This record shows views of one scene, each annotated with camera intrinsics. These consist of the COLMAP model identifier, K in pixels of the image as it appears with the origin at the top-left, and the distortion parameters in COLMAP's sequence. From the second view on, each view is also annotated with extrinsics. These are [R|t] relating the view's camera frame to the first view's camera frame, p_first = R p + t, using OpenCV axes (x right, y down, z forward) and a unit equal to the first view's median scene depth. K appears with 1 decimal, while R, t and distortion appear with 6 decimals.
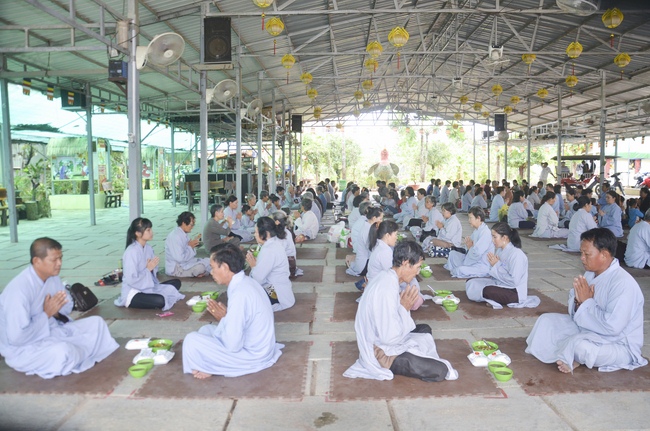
lens RADIAL K [[509.3, 0, 325.0], [0, 509.3, 215.5], [0, 0, 1]] dist [-0.149774, 0.145283]
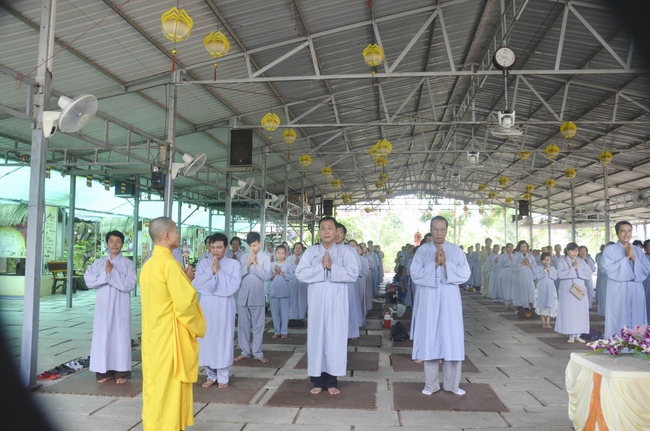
lens RADIAL K [[524.4, 0, 325.0], [0, 524.4, 215.5], [0, 0, 1]] dist [-0.152806, 0.170201]
pose [[0.995829, 0.012178, -0.090420, 0.059988], [-0.025849, 0.988103, -0.151605, 0.002052], [0.087498, 0.153309, 0.984297, -0.122997]]
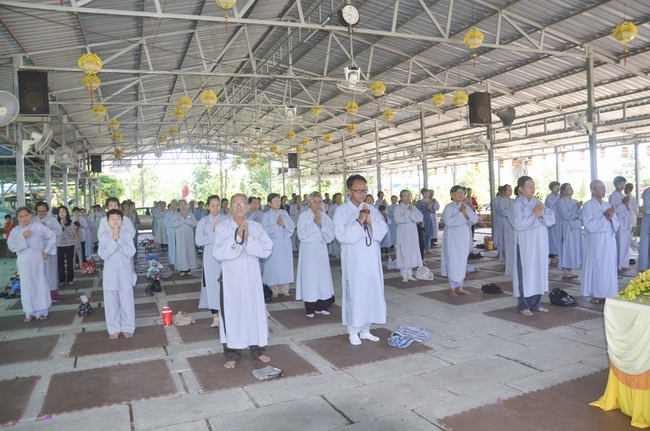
lens RADIAL K [[509.3, 0, 325.0], [0, 509.3, 215.5], [0, 0, 1]] dist [-0.149774, 0.145283]
pose [[0.921791, -0.039128, 0.385708, -0.033725], [0.063682, 0.996662, -0.051085, -0.005690], [-0.382422, 0.071652, 0.921205, -0.078277]]
